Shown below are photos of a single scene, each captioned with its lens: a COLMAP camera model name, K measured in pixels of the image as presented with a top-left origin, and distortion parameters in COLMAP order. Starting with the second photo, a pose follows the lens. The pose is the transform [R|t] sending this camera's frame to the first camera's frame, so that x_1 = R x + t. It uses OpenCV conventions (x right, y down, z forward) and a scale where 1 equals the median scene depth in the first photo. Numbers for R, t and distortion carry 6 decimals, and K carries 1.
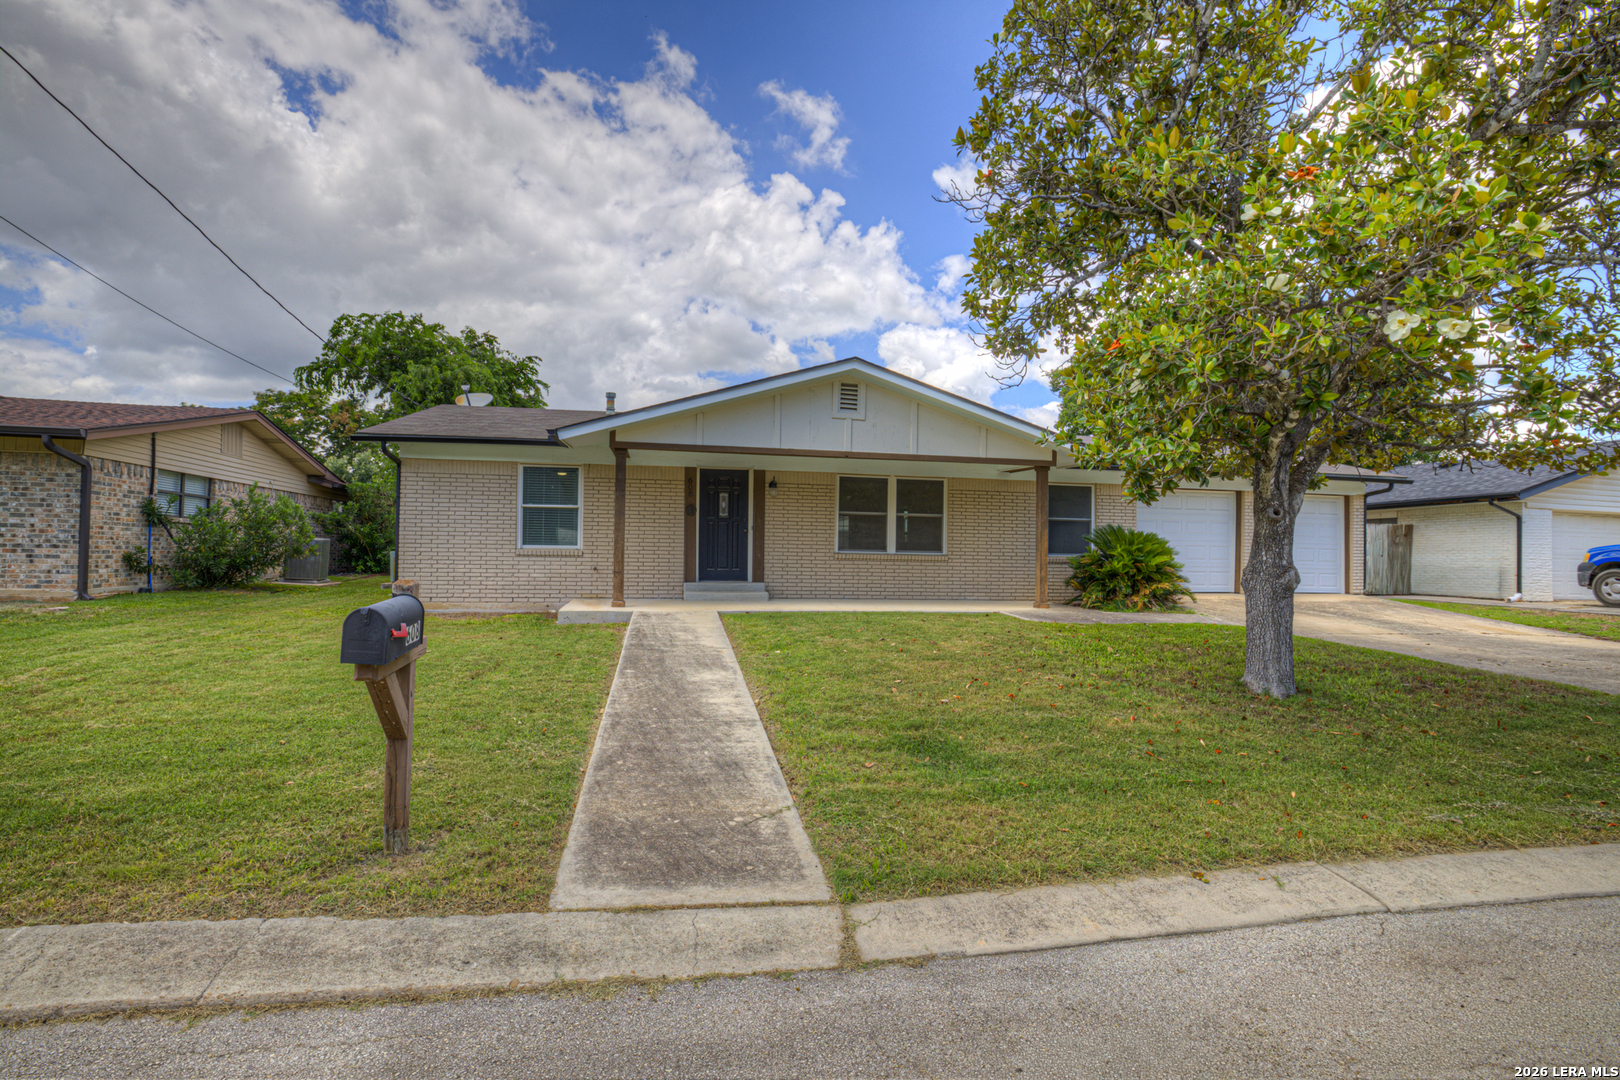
lens RADIAL K [[764.2, 0, 804.9], [0, 764.2, 549.0], [0, 0, 1]] dist [-0.044008, 0.025341]
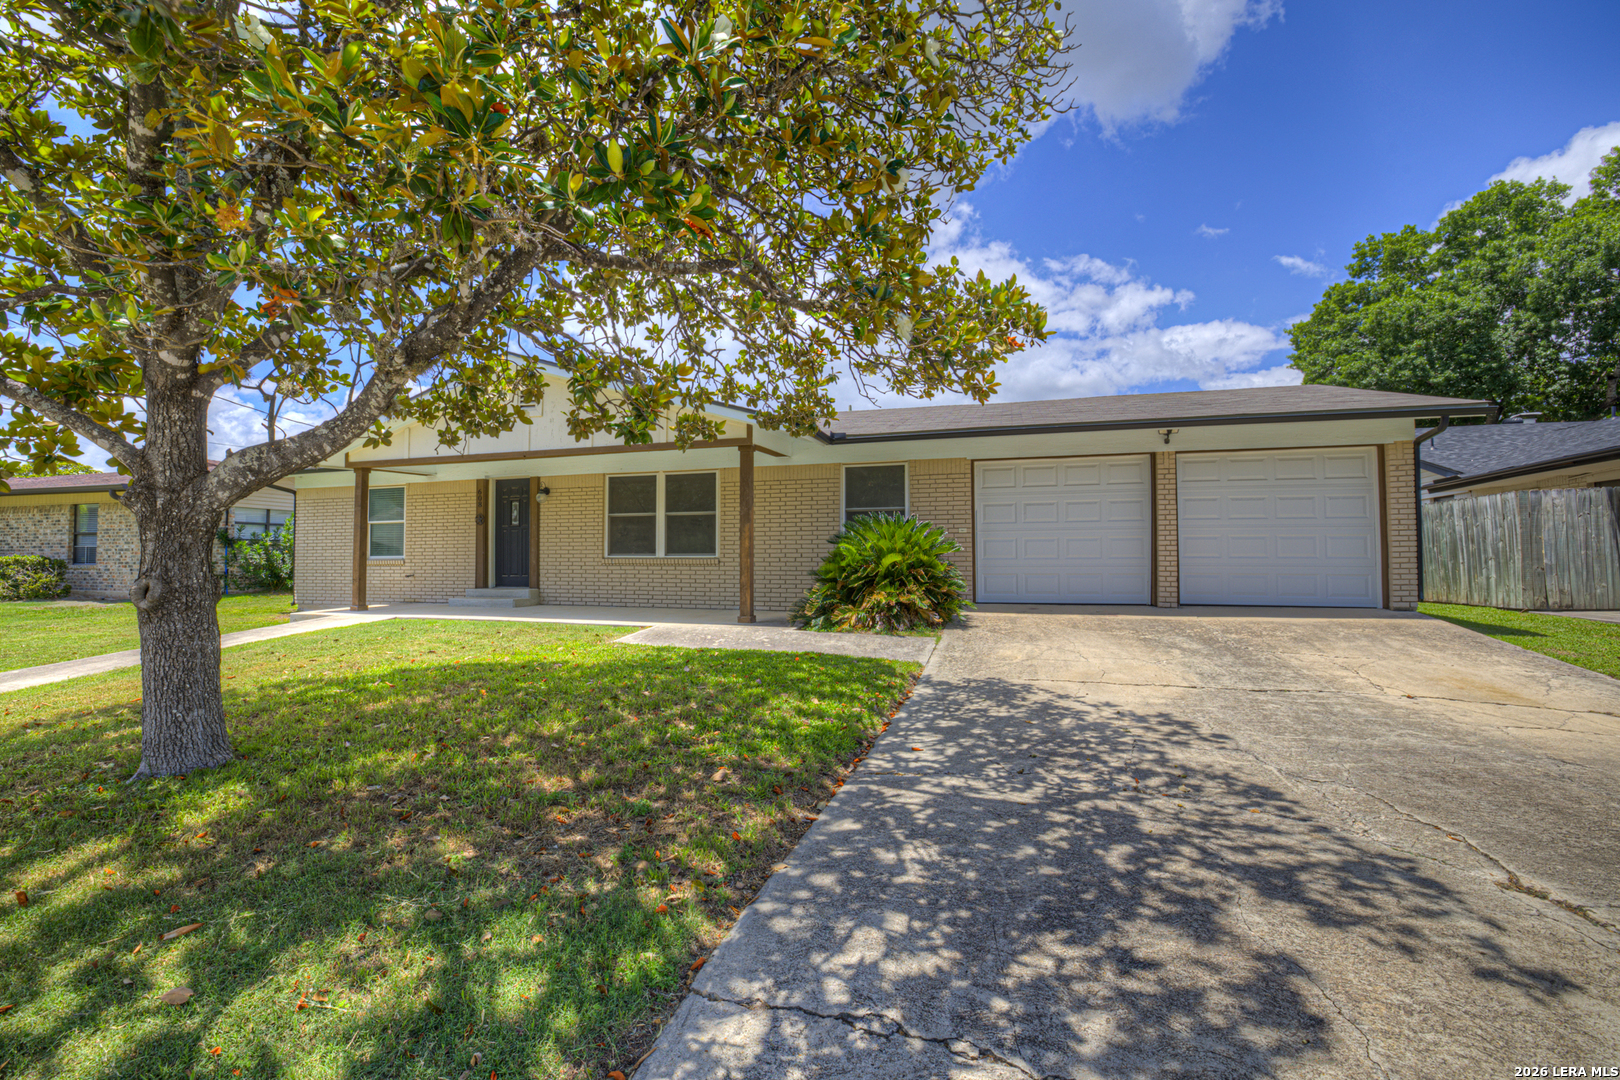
lens RADIAL K [[699.3, 0, 801.4], [0, 699.3, 535.7], [0, 0, 1]] dist [-0.047776, 0.018625]
pose [[0.882030, -0.033786, -0.469980, 0.717660], [0.021949, 0.999289, -0.030644, 0.010052], [0.470681, 0.016713, 0.882145, 0.381989]]
